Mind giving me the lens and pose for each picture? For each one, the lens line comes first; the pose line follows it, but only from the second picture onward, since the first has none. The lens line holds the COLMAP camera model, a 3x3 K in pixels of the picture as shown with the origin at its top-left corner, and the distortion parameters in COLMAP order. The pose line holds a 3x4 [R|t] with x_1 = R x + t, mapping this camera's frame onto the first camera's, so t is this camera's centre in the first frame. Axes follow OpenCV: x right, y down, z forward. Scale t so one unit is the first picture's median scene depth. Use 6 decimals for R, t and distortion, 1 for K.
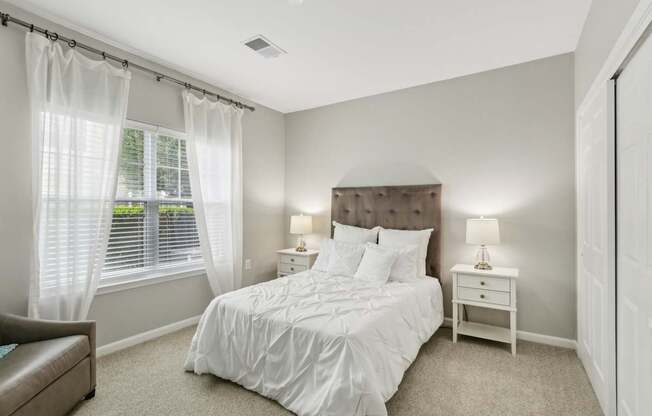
lens RADIAL K [[306.4, 0, 326.0], [0, 306.4, 208.0], [0, 0, 1]] dist [-0.016632, -0.000196]
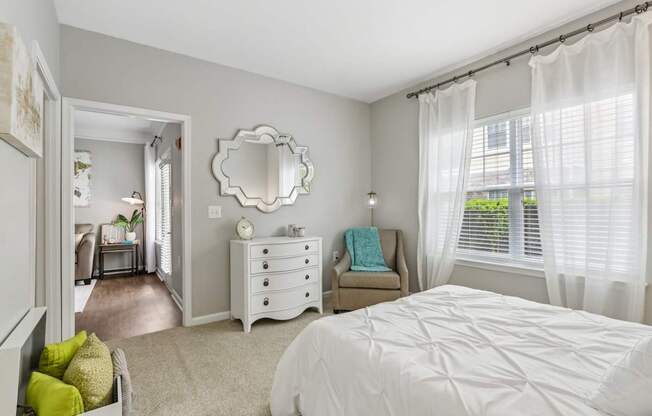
lens RADIAL K [[306.4, 0, 326.0], [0, 306.4, 208.0], [0, 0, 1]] dist [-0.016632, -0.000196]
pose [[-0.381147, -0.002724, -0.924510, 0.612108], [0.012176, 0.999894, -0.007966, 0.040563], [0.924434, -0.014293, -0.381074, 0.895147]]
